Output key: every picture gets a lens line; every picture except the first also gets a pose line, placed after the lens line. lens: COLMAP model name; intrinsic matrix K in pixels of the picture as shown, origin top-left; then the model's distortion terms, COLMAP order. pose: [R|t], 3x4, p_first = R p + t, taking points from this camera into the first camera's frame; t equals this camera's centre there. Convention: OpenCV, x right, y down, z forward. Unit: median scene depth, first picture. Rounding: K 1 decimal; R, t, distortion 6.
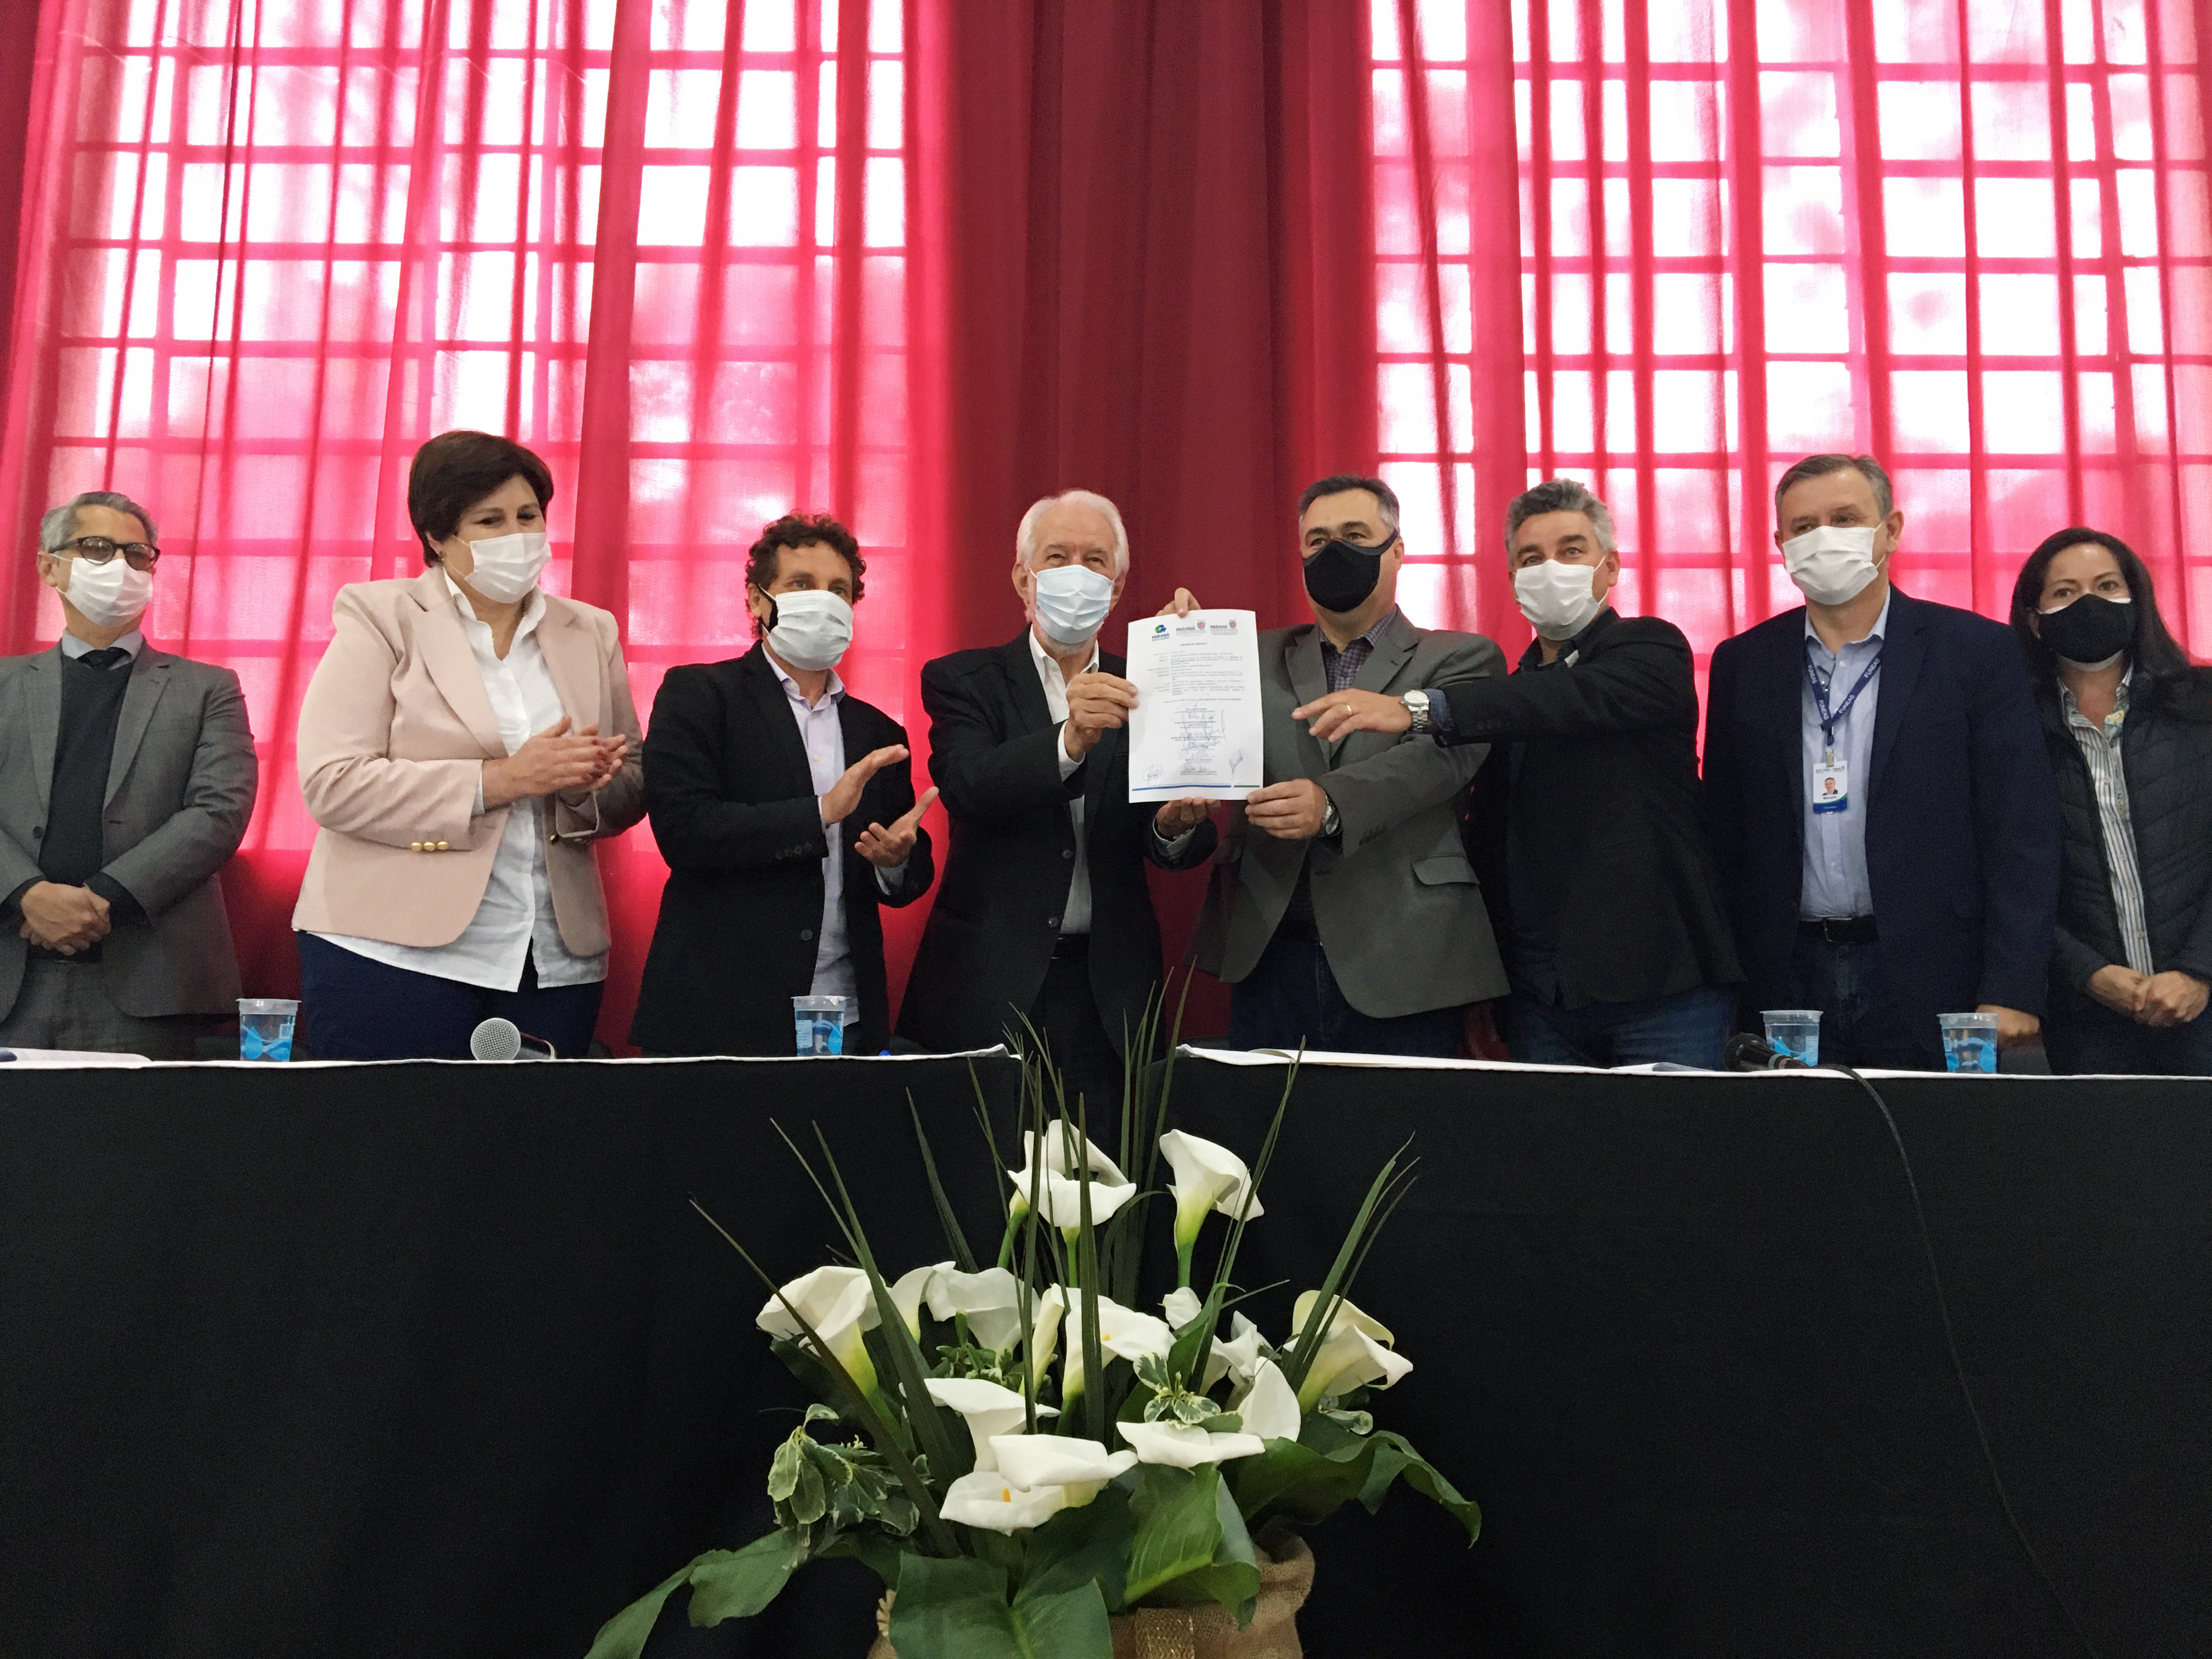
lens RADIAL K [[3351.0, 0, 1106.0], [0, 3351.0, 829.5], [0, 0, 1]] dist [-0.001012, -0.225250]
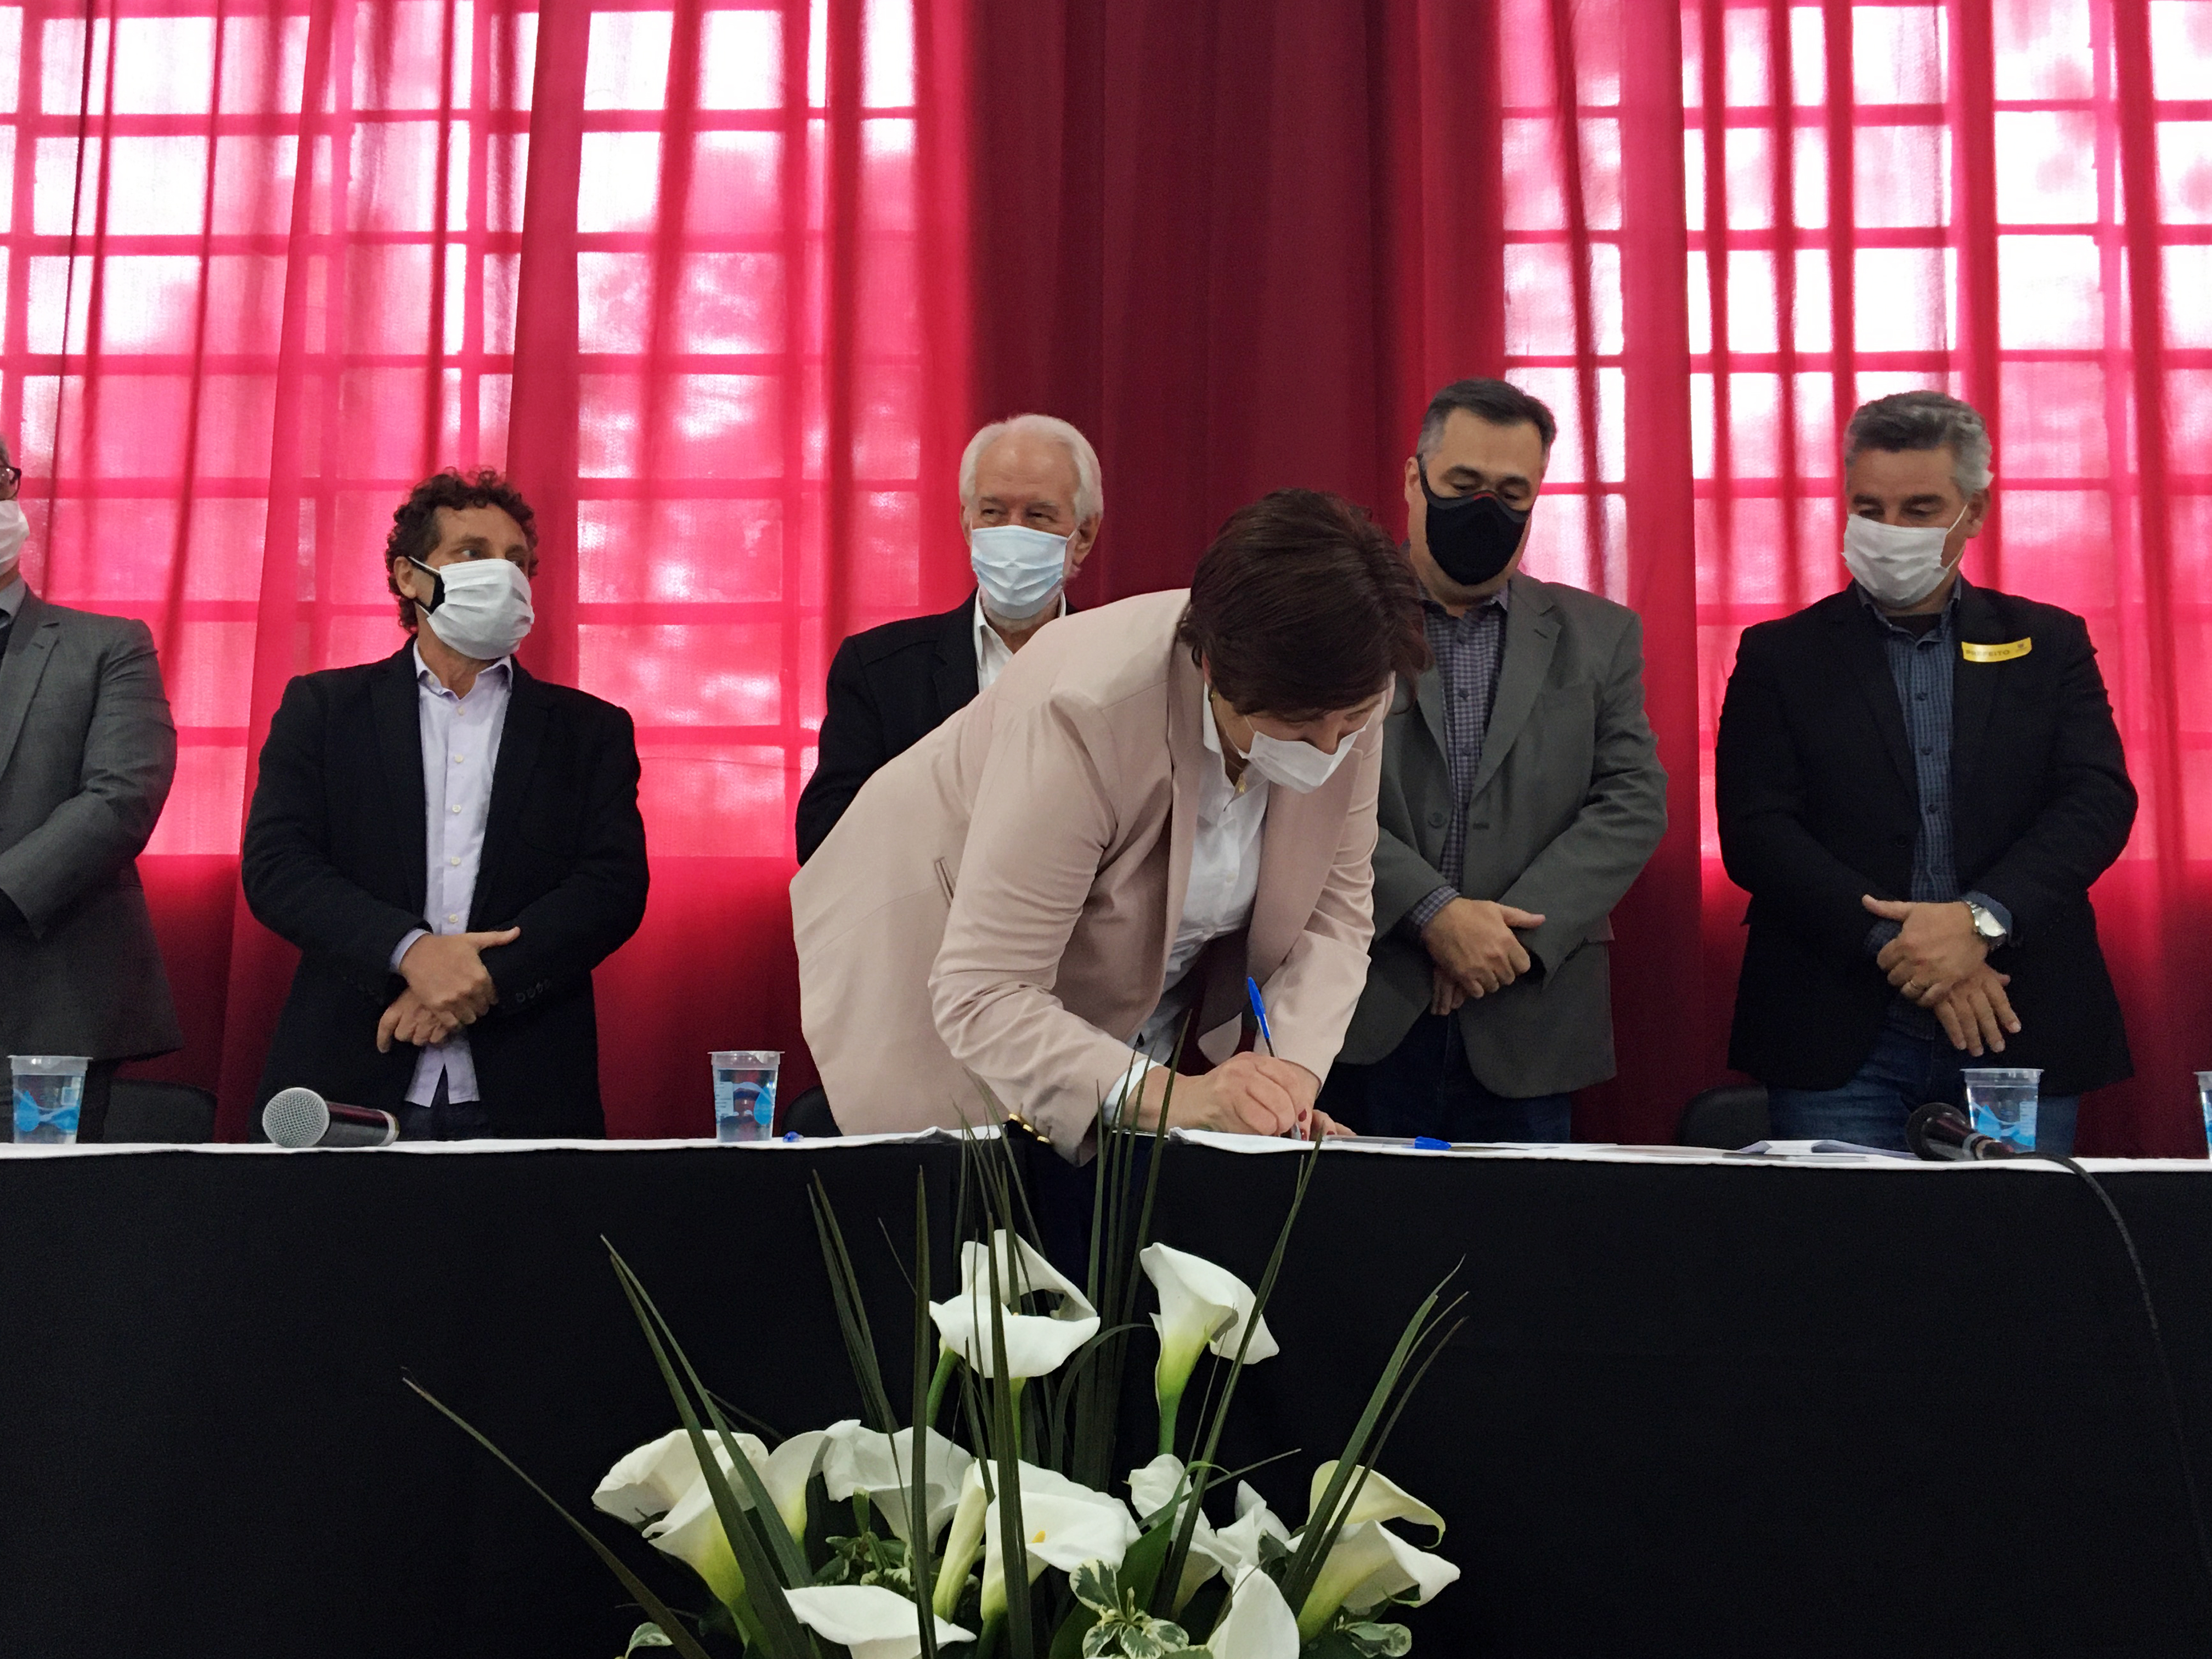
lens RADIAL K [[3351.0, 0, 1106.0], [0, 3351.0, 829.5], [0, 0, 1]] dist [-0.001012, -0.225250]
pose [[0.995409, 0.002838, -0.095667, 0.066750], [-0.000365, 0.999666, 0.025851, -0.020512], [0.095708, -0.025697, 0.995078, 0.198545]]
